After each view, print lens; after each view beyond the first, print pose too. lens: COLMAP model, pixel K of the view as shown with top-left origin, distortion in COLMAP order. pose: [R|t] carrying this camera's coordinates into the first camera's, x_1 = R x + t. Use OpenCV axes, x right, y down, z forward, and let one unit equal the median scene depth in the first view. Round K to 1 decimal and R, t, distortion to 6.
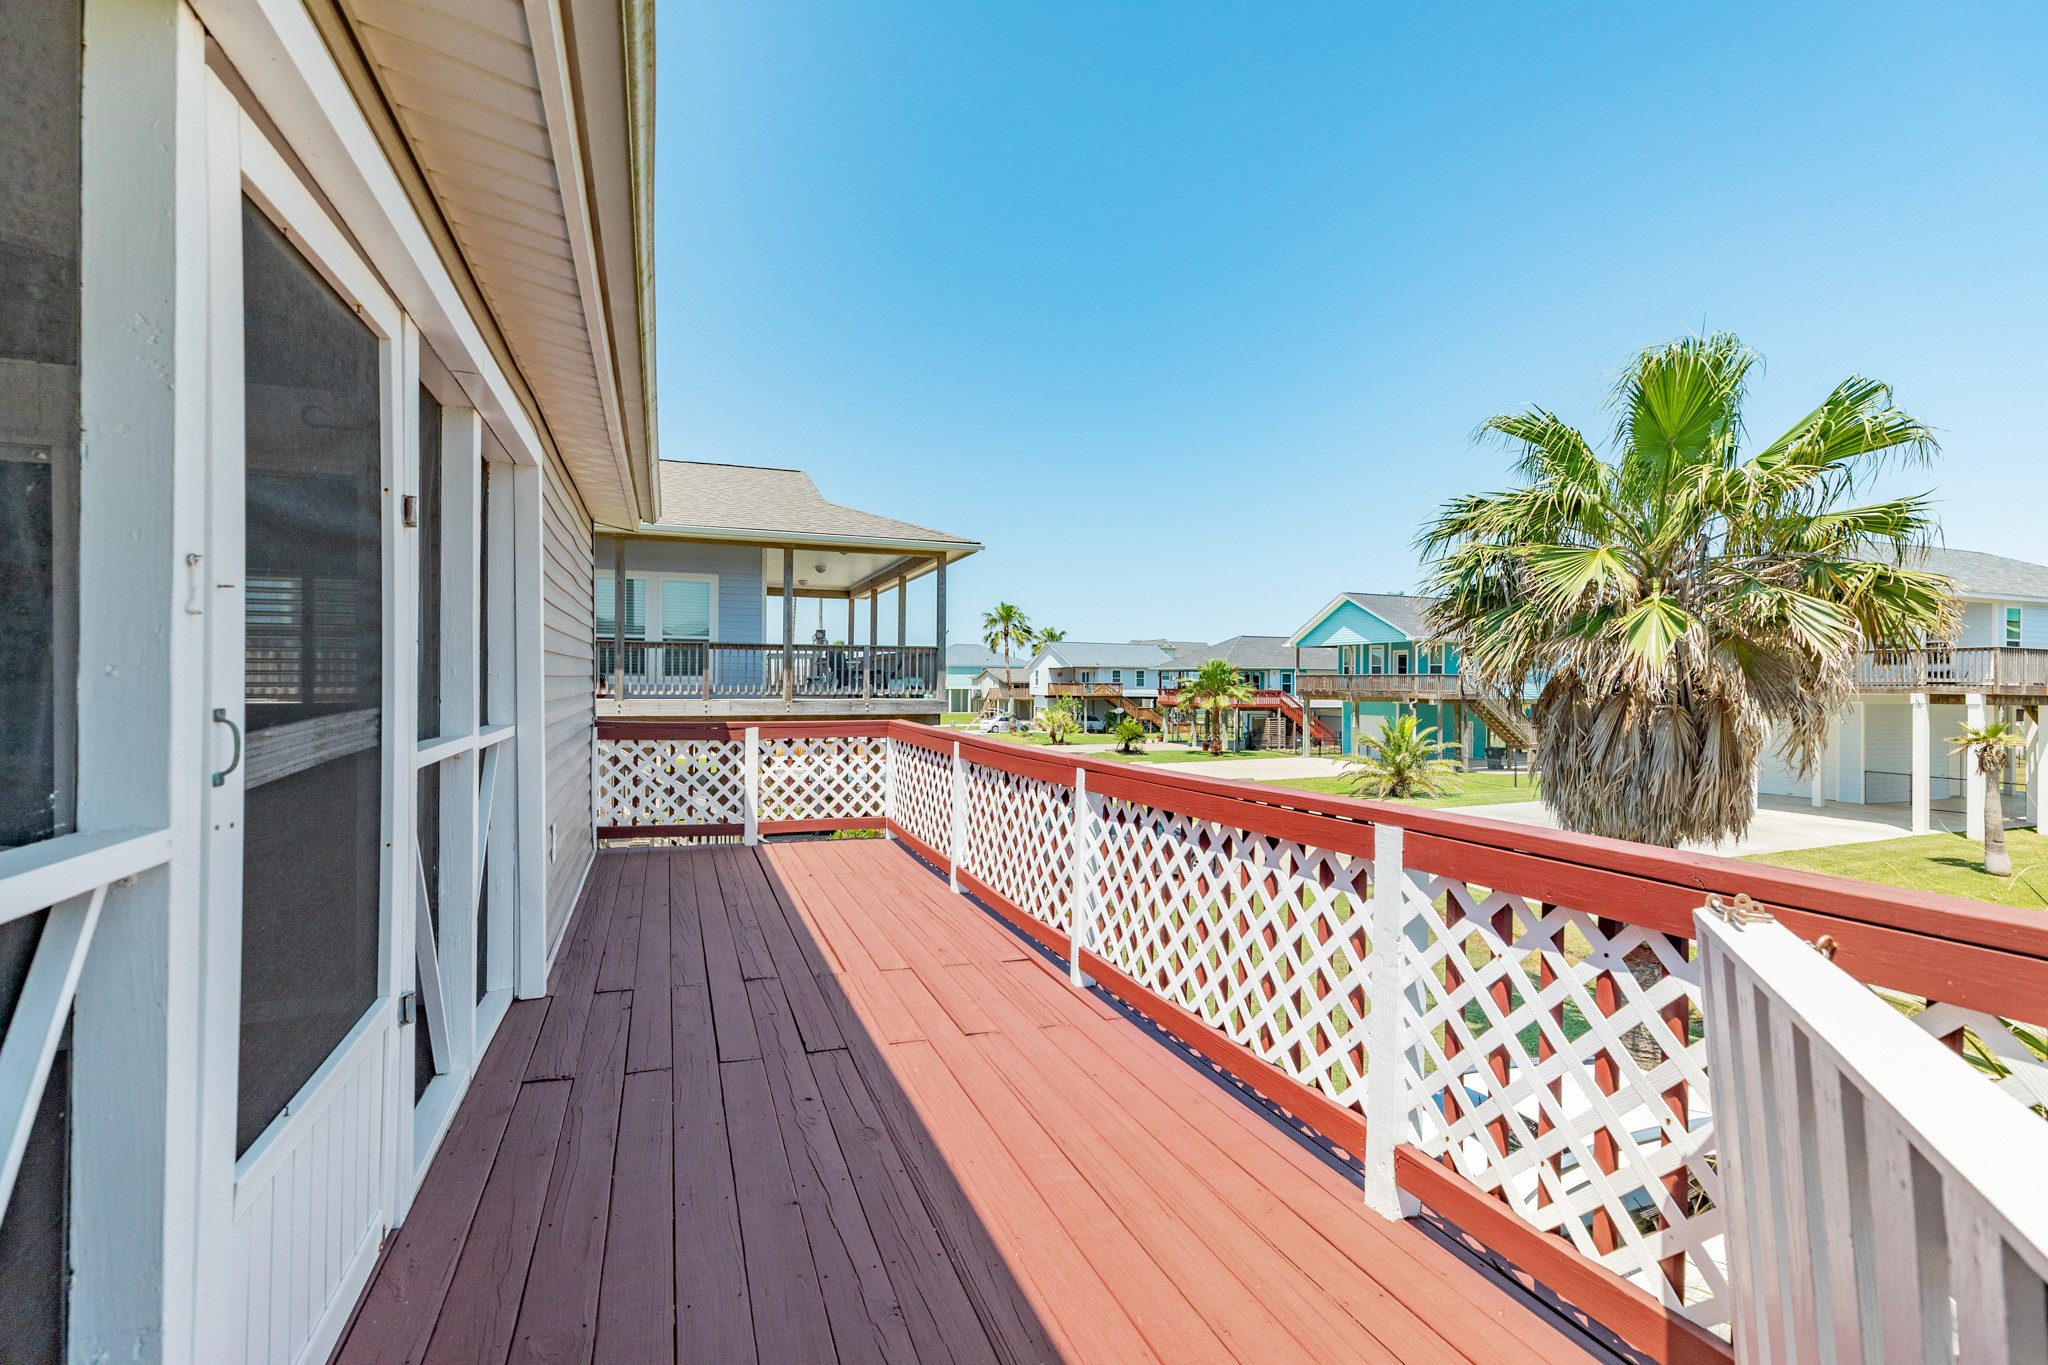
lens RADIAL K [[909.4, 0, 1024.0], [0, 909.4, 682.5], [0, 0, 1]] dist [-0.002352, -0.000330]
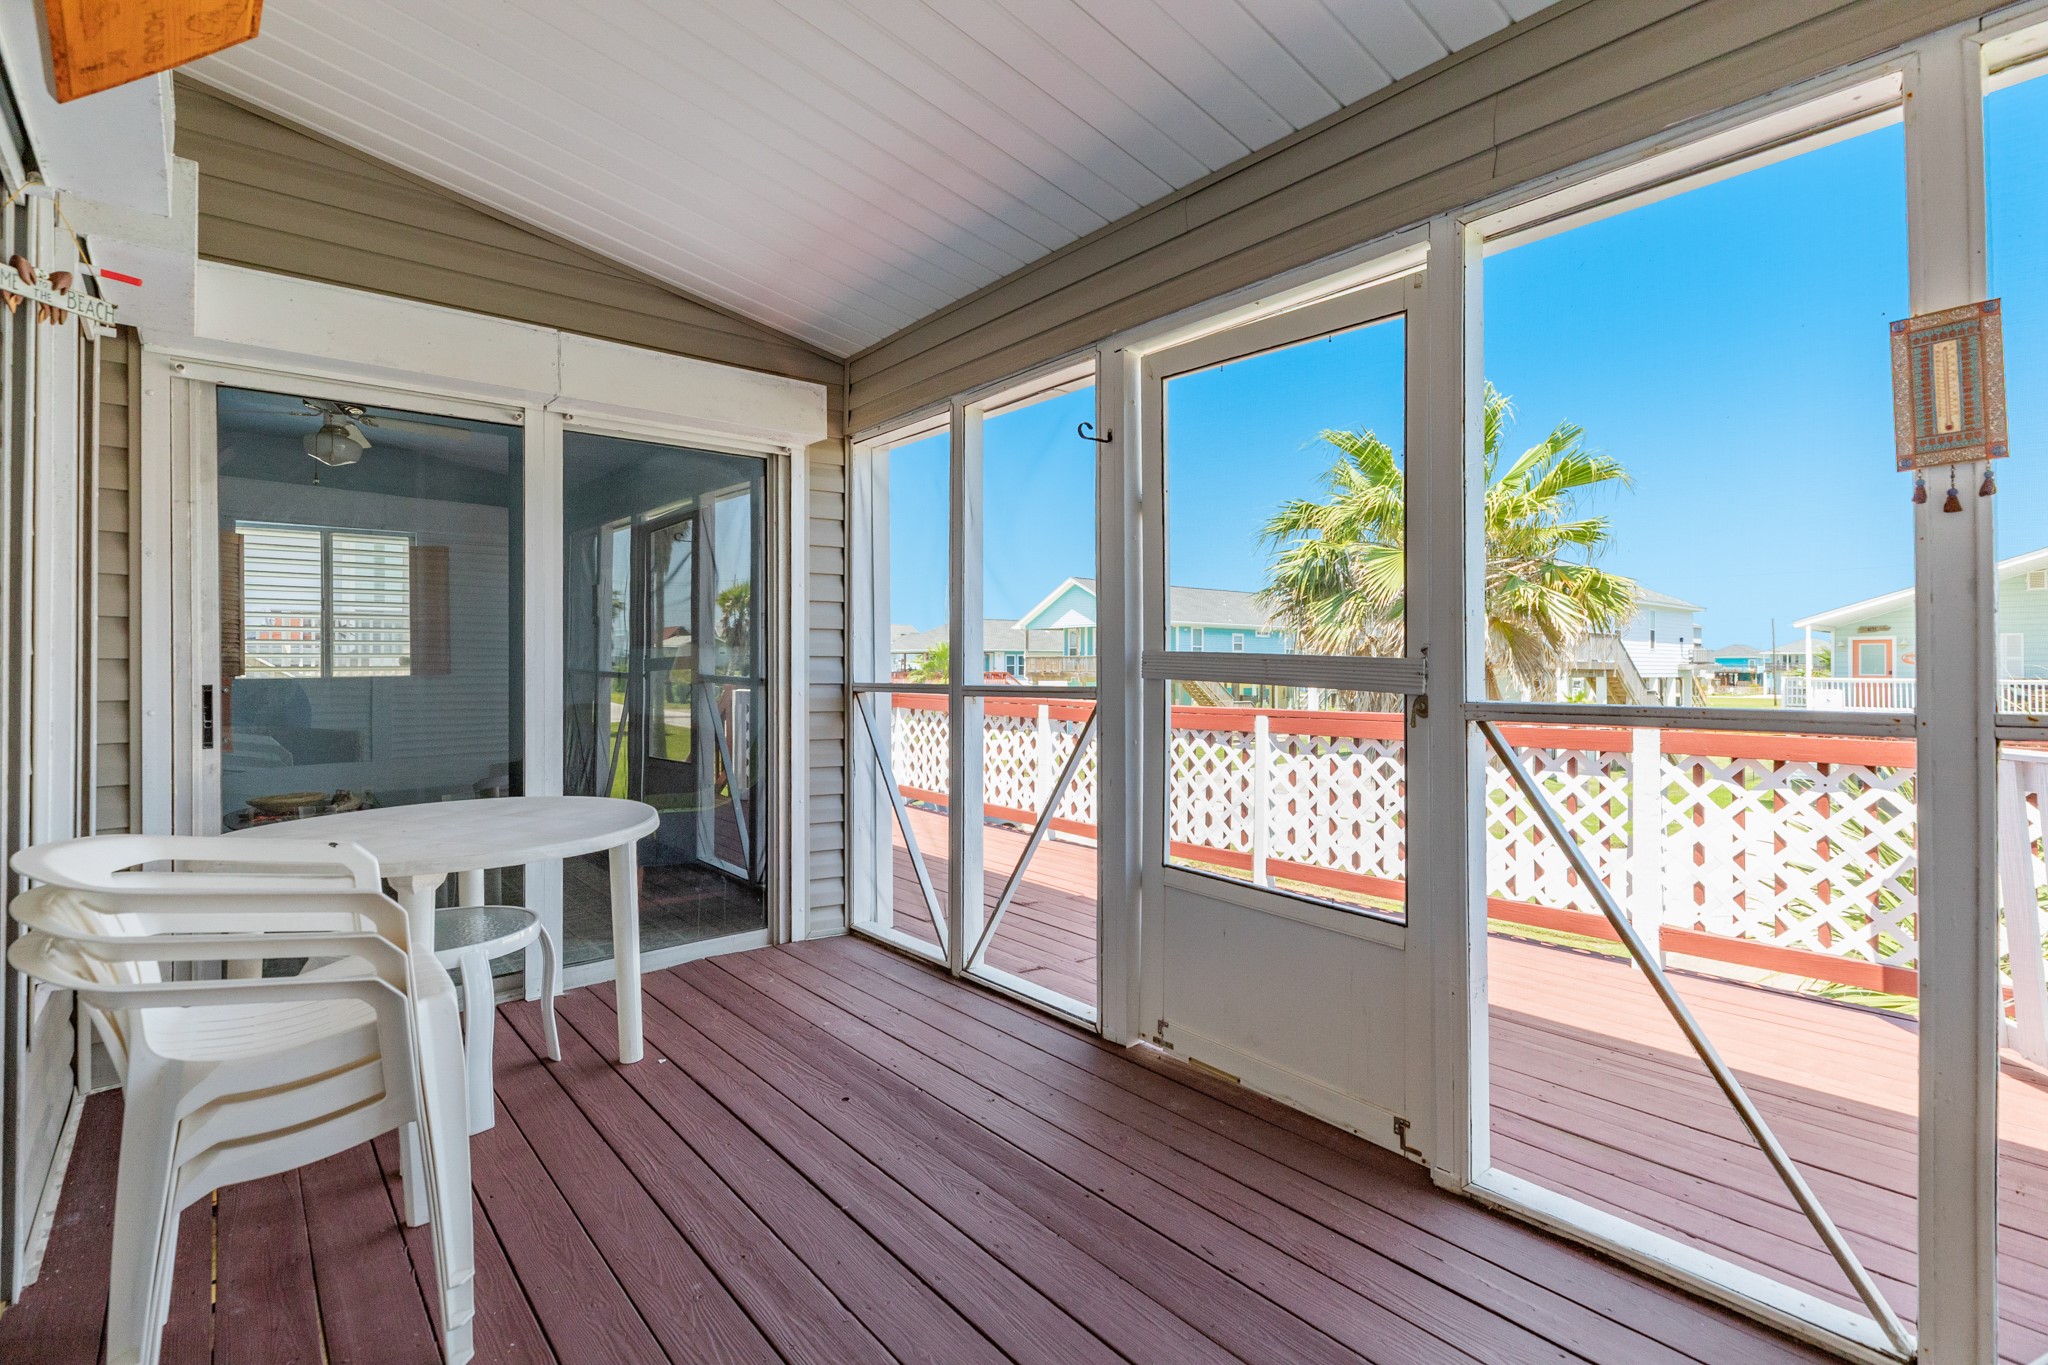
lens RADIAL K [[946.9, 0, 1026.6], [0, 946.9, 654.6], [0, 0, 1]] dist [0.012715, 0.000141]
pose [[0.944992, -0.002136, 0.327087, -0.326056], [0.006265, 0.999913, -0.011569, 0.010385], [-0.327034, 0.012982, 0.944924, -0.064910]]
